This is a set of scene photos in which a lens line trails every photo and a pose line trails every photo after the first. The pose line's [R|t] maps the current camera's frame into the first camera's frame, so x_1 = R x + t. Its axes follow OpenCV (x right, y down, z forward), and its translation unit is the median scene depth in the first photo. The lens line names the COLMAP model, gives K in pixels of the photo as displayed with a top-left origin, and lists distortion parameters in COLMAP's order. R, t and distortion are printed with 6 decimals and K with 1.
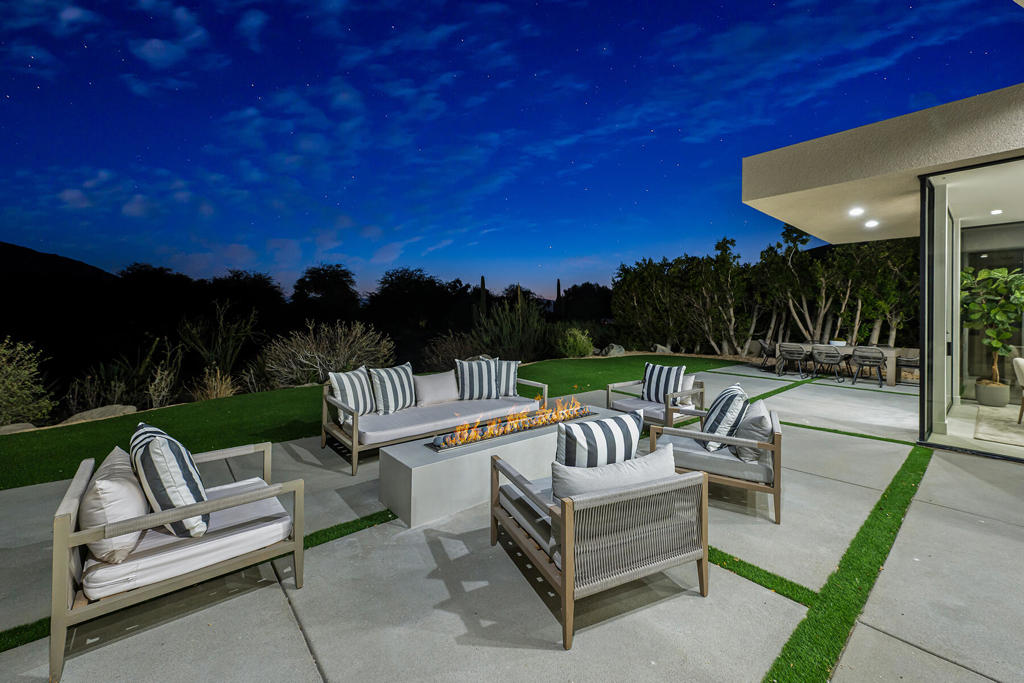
lens RADIAL K [[414.7, 0, 511.2], [0, 414.7, 315.1], [0, 0, 1]] dist [-0.001644, 0.002443]
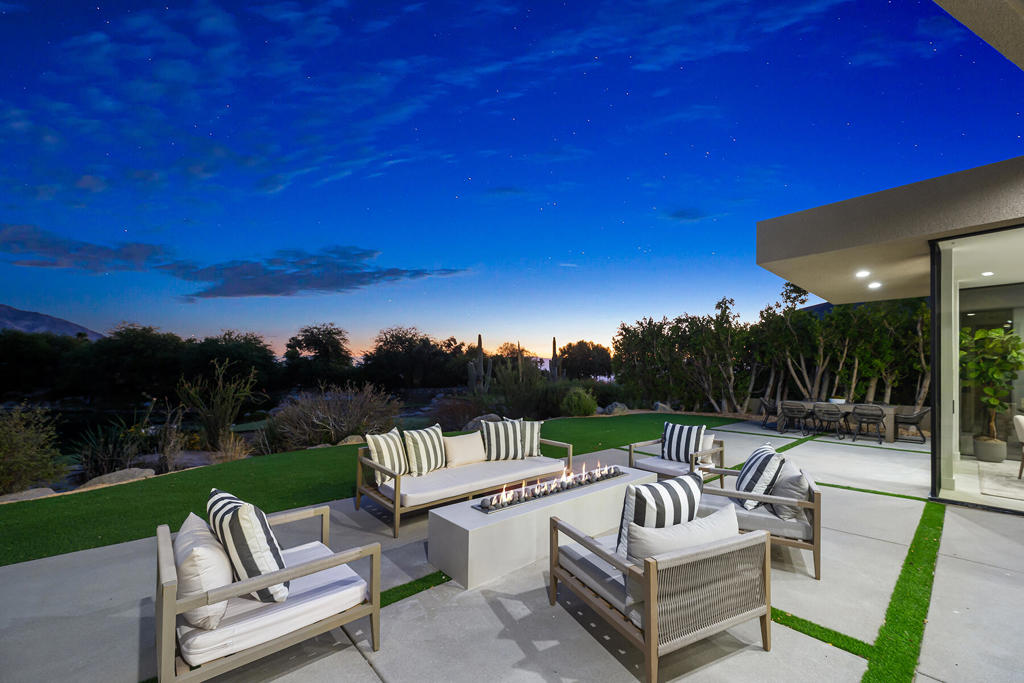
lens RADIAL K [[414.7, 0, 514.0], [0, 414.7, 371.6], [0, 0, 1]] dist [-0.001644, 0.002443]
pose [[0.999674, -0.002825, 0.025380, -0.104890], [0.002916, 0.999990, -0.003527, -0.009836], [-0.025370, 0.003600, 0.999672, -0.012298]]
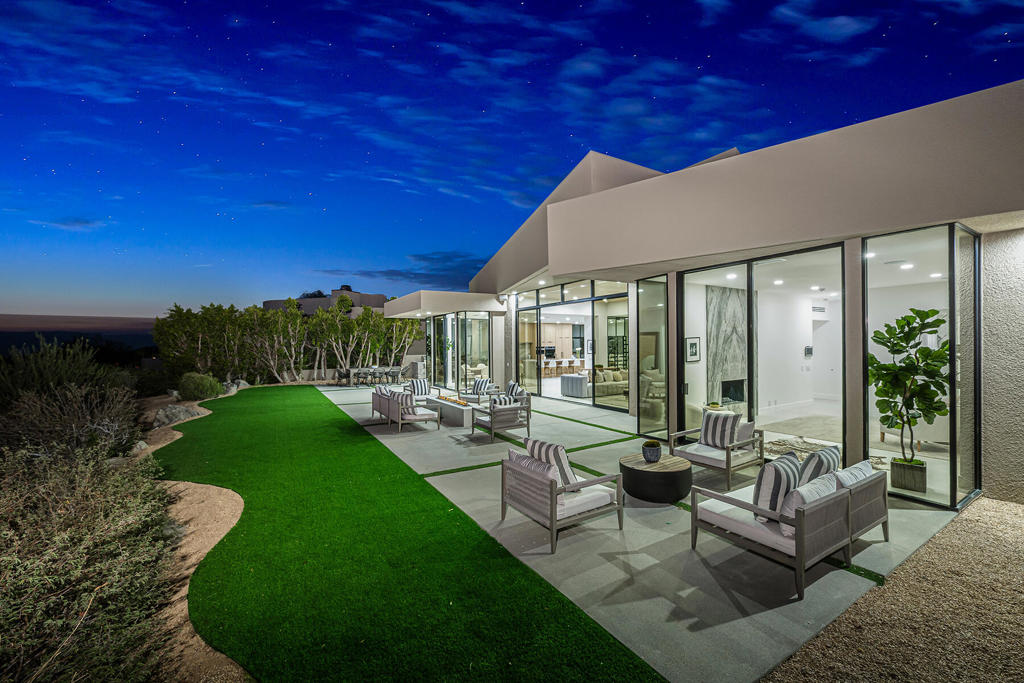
lens RADIAL K [[414.7, 0, 515.9], [0, 414.7, 341.5], [0, 0, 1]] dist [-0.001644, 0.002443]
pose [[0.150166, -0.010138, 0.988609, -2.933813], [0.009806, 0.999914, 0.008765, -0.171449], [-0.988612, 0.008378, 0.150252, 0.177464]]
